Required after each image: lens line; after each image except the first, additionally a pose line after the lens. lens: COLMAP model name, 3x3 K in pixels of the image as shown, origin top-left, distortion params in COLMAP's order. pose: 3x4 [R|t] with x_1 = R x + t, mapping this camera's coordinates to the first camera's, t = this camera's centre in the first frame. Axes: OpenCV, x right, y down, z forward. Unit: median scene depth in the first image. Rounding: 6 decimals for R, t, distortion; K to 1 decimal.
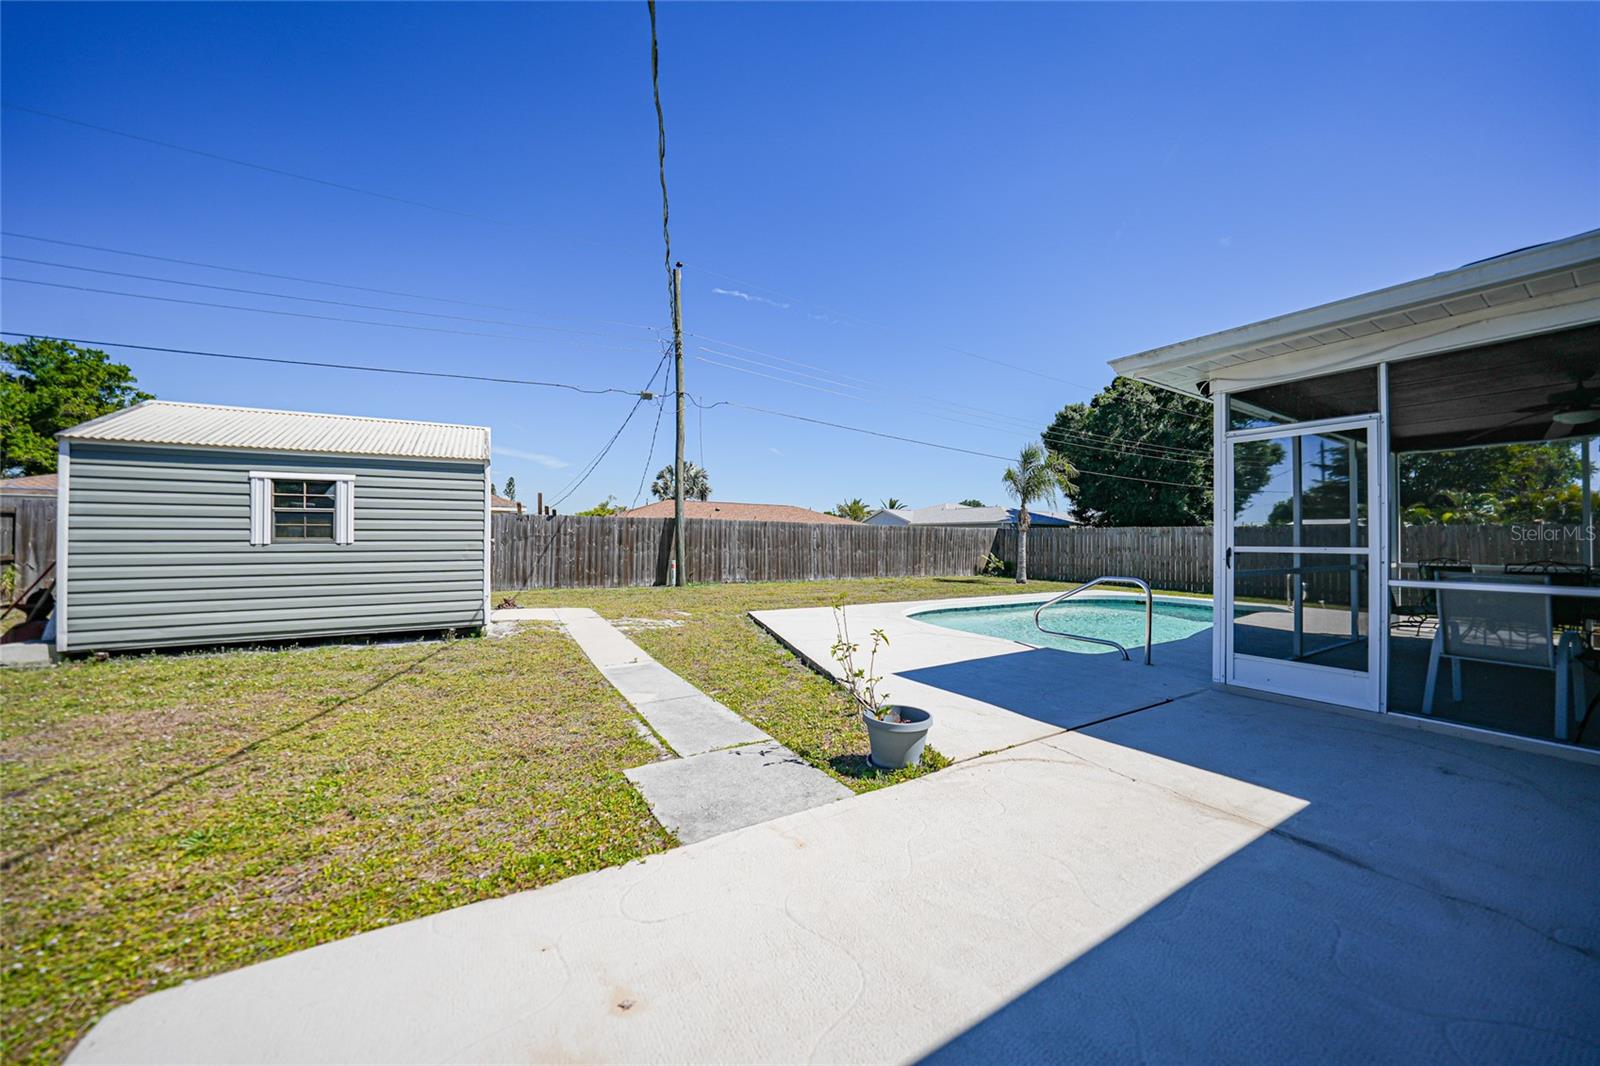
lens RADIAL K [[553.9, 0, 801.0], [0, 553.9, 534.0], [0, 0, 1]] dist [-0.028024, 0.006774]
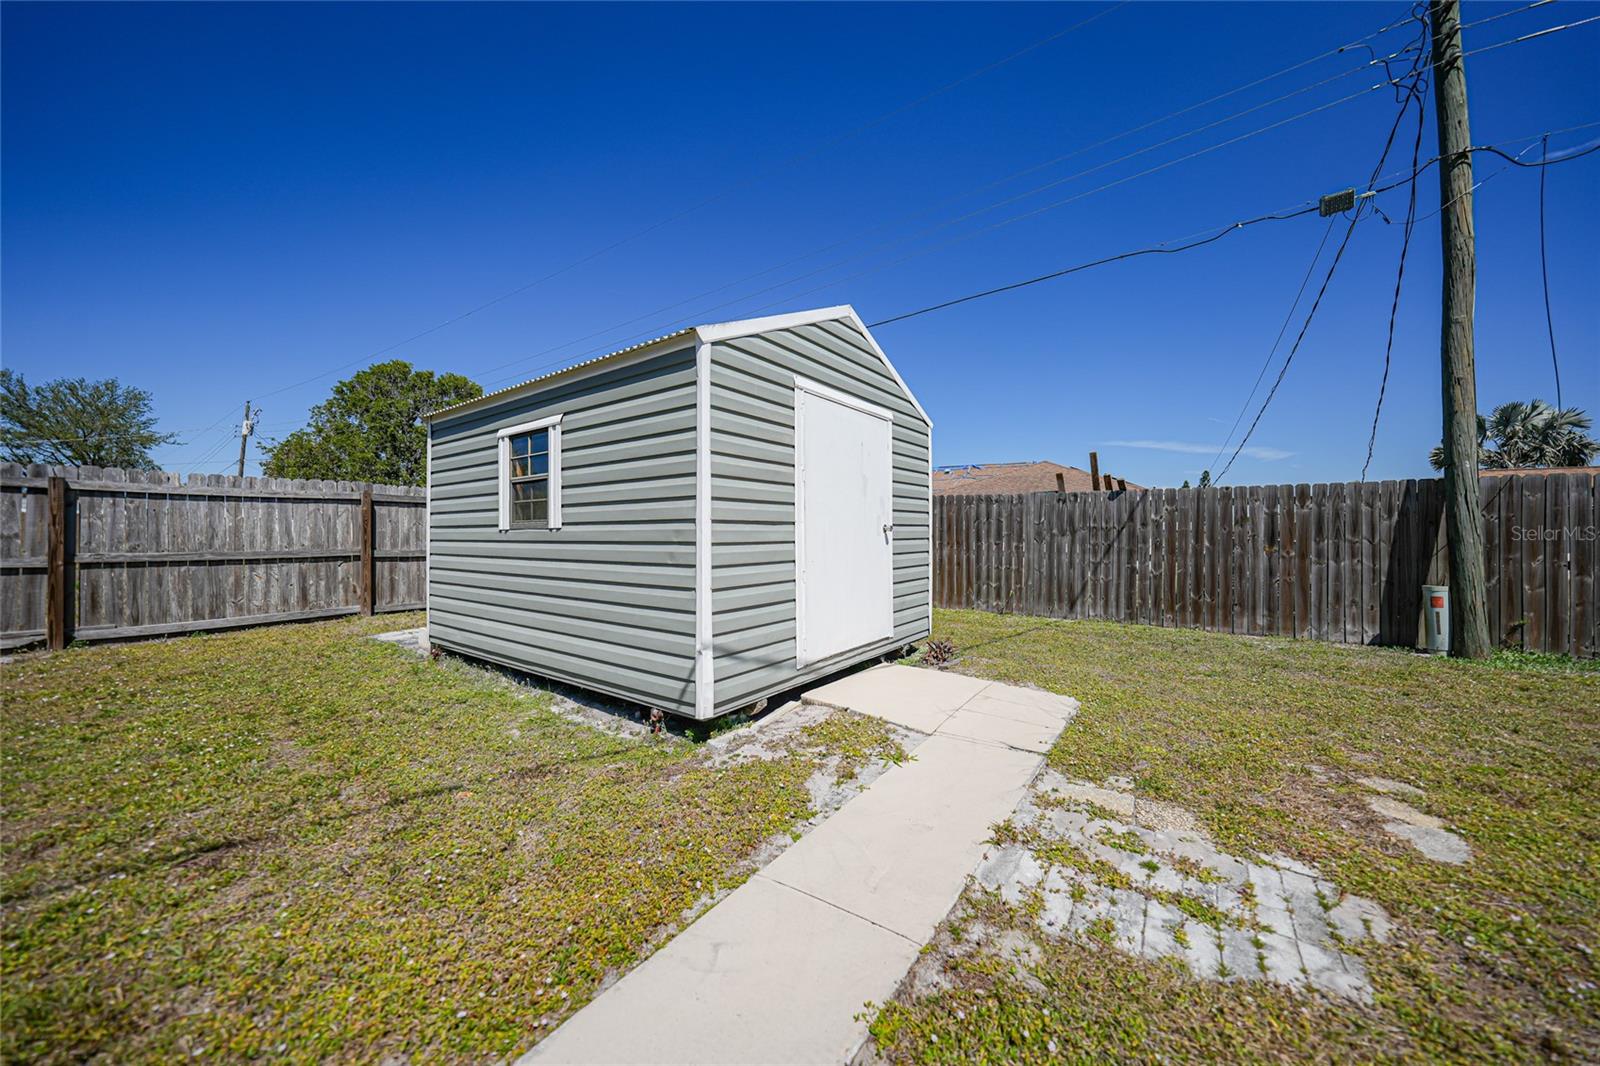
lens RADIAL K [[555.7, 0, 801.3], [0, 555.7, 529.1], [0, 0, 1]] dist [-0.029565, 0.007412]
pose [[0.418268, -0.015679, -0.908188, -0.072702], [0.002158, 0.999865, -0.016268, 0.012354], [0.908321, 0.004844, 0.418245, 0.431045]]
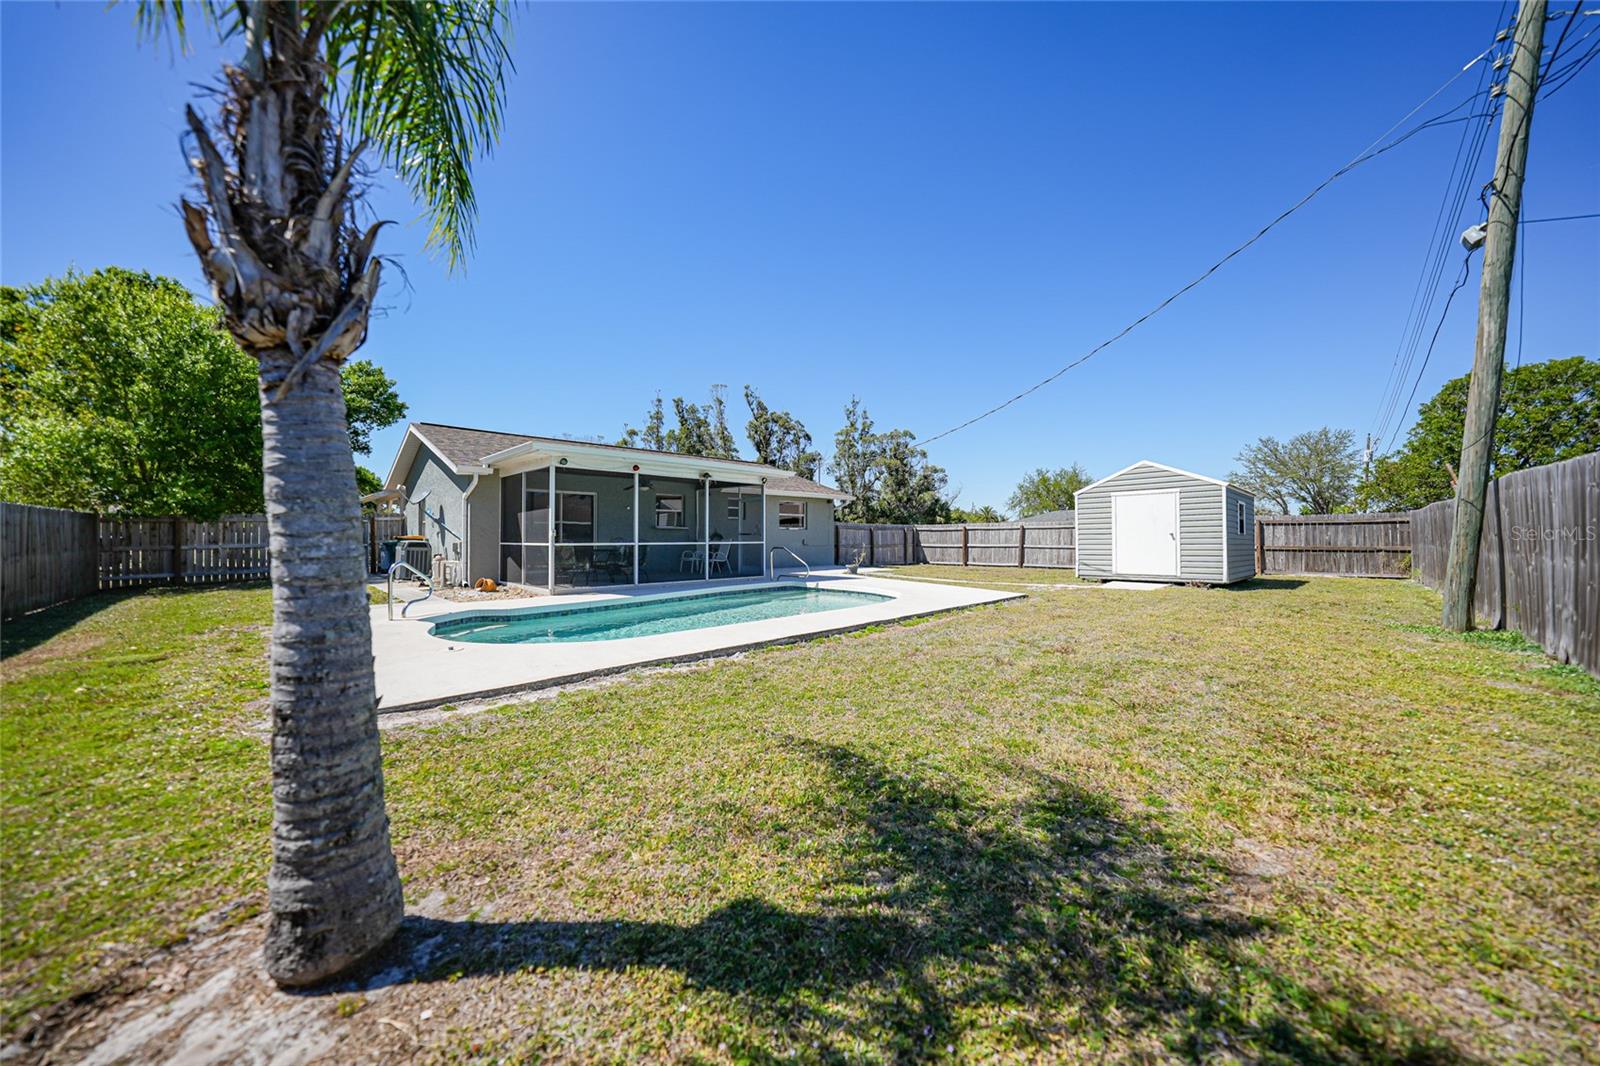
lens RADIAL K [[555.7, 0, 801.3], [0, 555.7, 529.1], [0, 0, 1]] dist [-0.029565, 0.007412]
pose [[-0.972219, -0.013237, -0.233697, 0.407423], [-0.006804, 0.999576, -0.028312, 0.026881], [0.233972, -0.025935, -0.971897, 1.297739]]
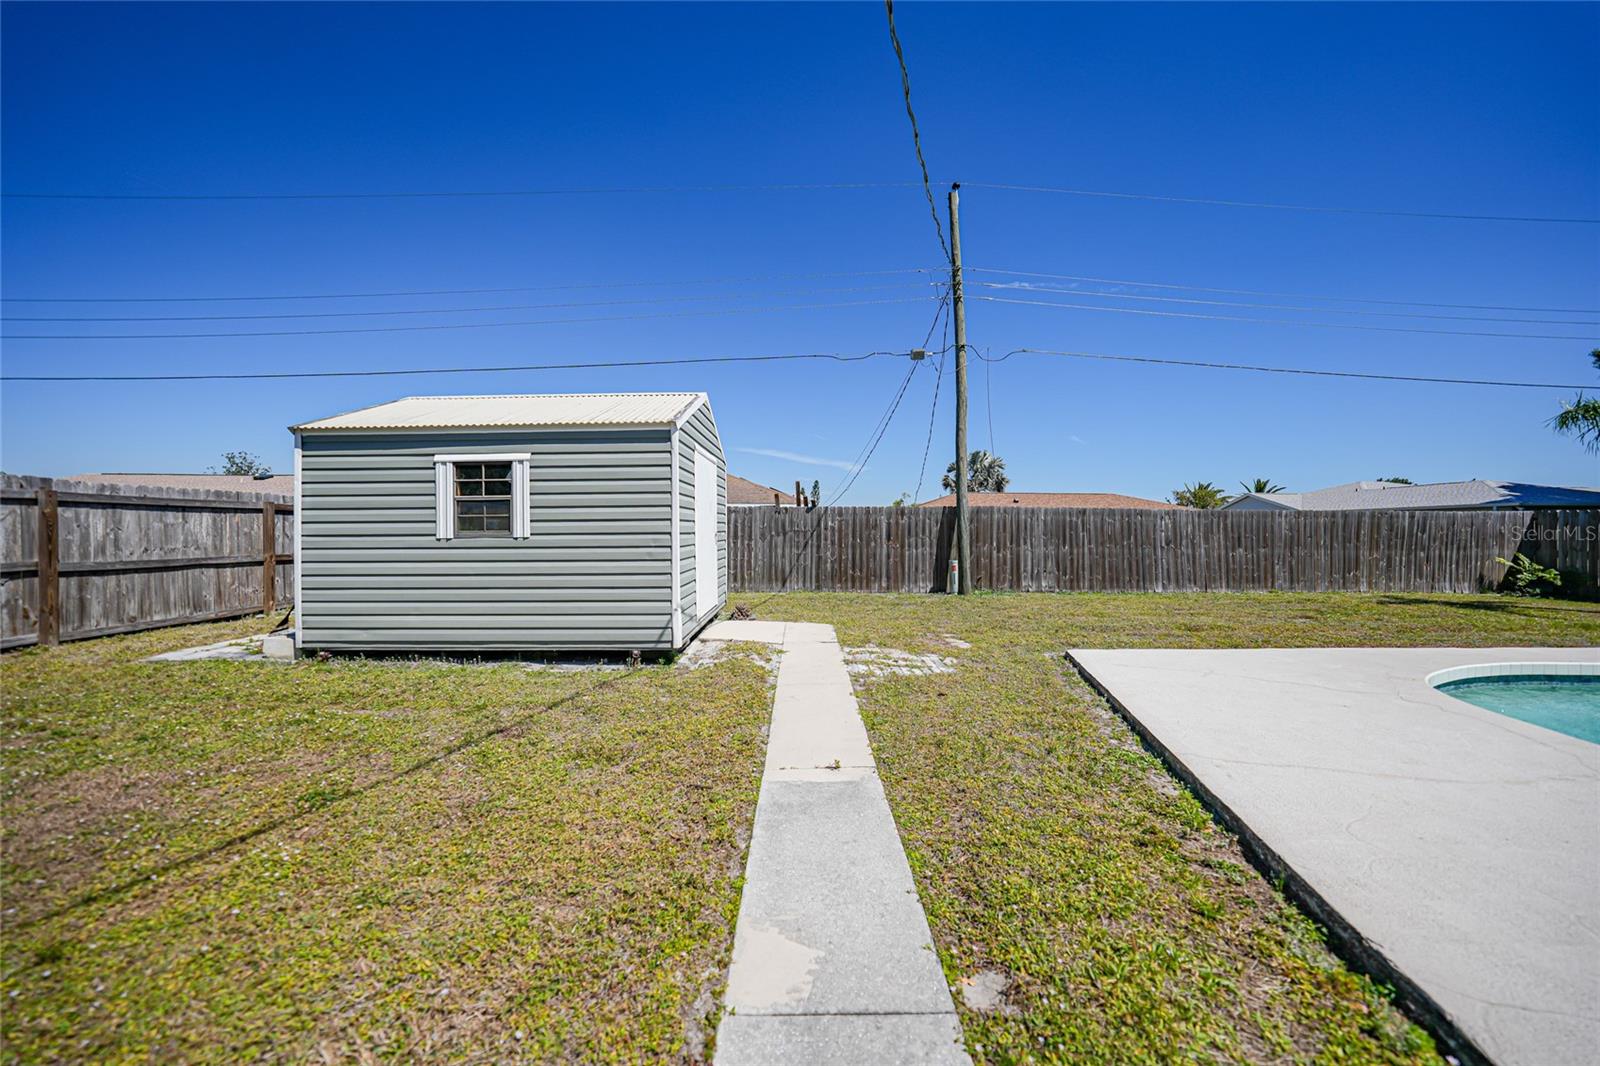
lens RADIAL K [[553.9, 0, 801.0], [0, 553.9, 534.0], [0, 0, 1]] dist [-0.028024, 0.006774]
pose [[0.866160, -0.007645, -0.499708, -0.029236], [0.010110, 0.999946, 0.002225, 0.006118], [0.499664, -0.006979, 0.866191, 0.216555]]
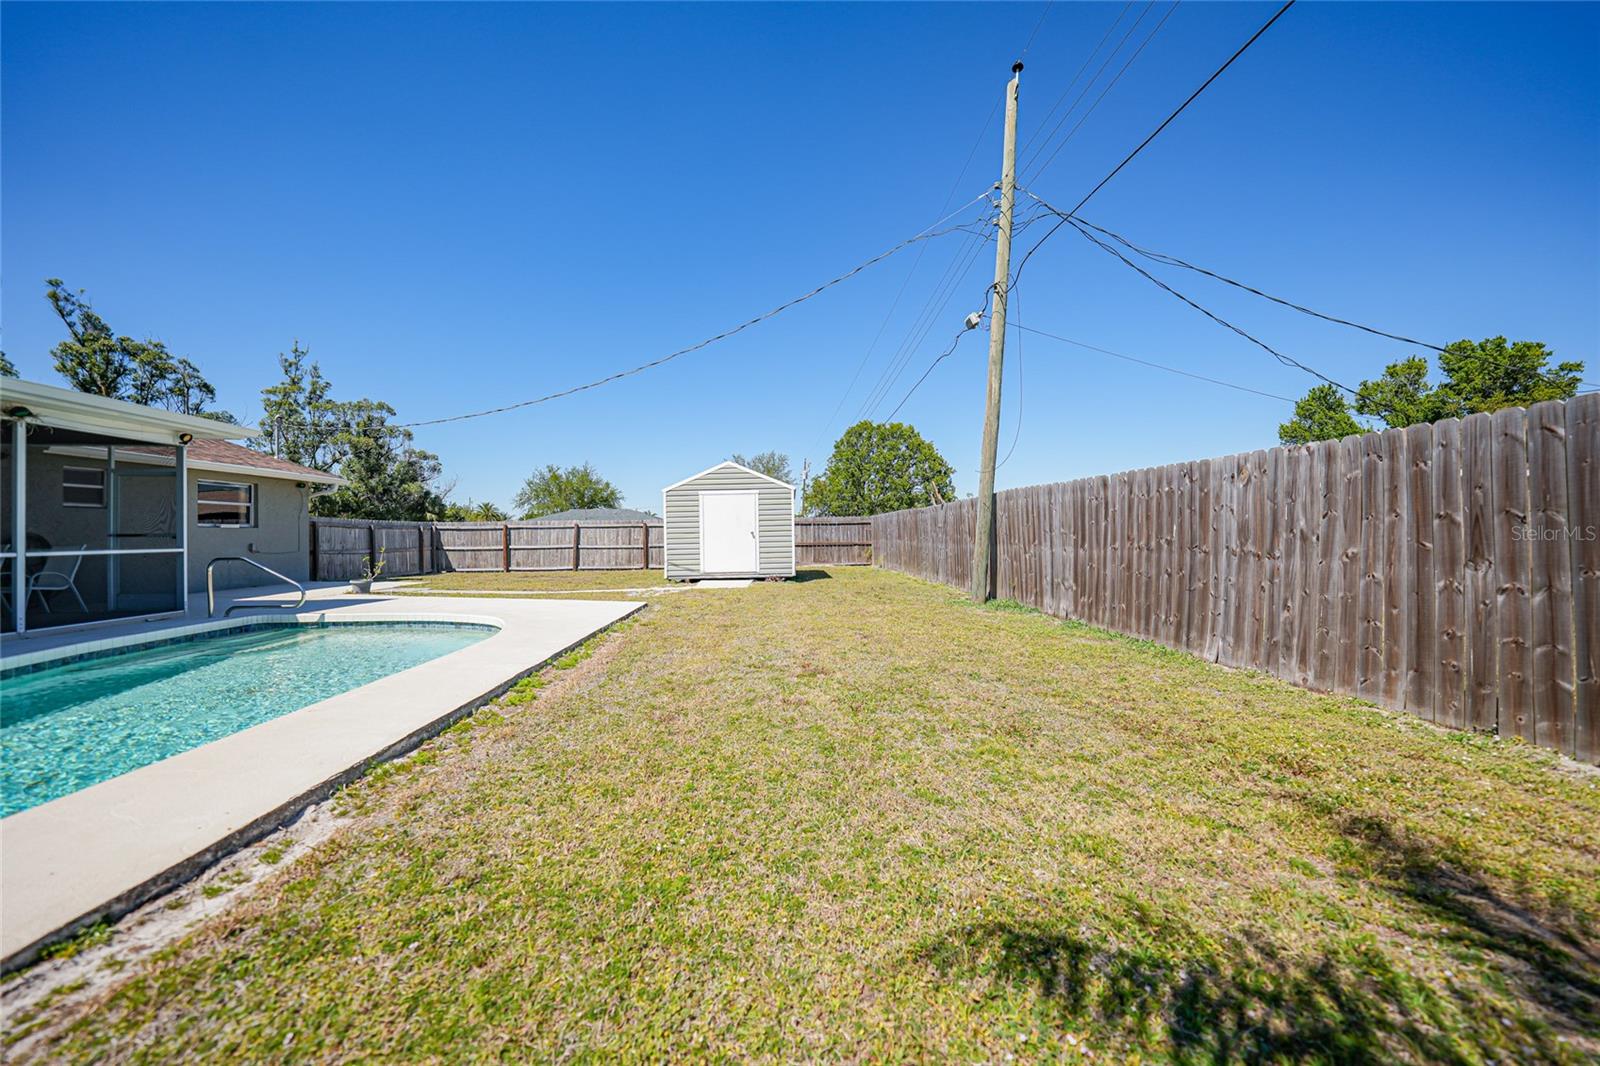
lens RADIAL K [[569.8, 0, 802.0], [0, 569.8, 531.7], [0, 0, 1]] dist [-0.029552, 0.007310]
pose [[-0.470039, -0.010641, -0.882581, 0.439063], [0.014177, 0.999707, -0.019603, 0.024321], [0.882532, -0.021726, -0.469751, 1.118963]]
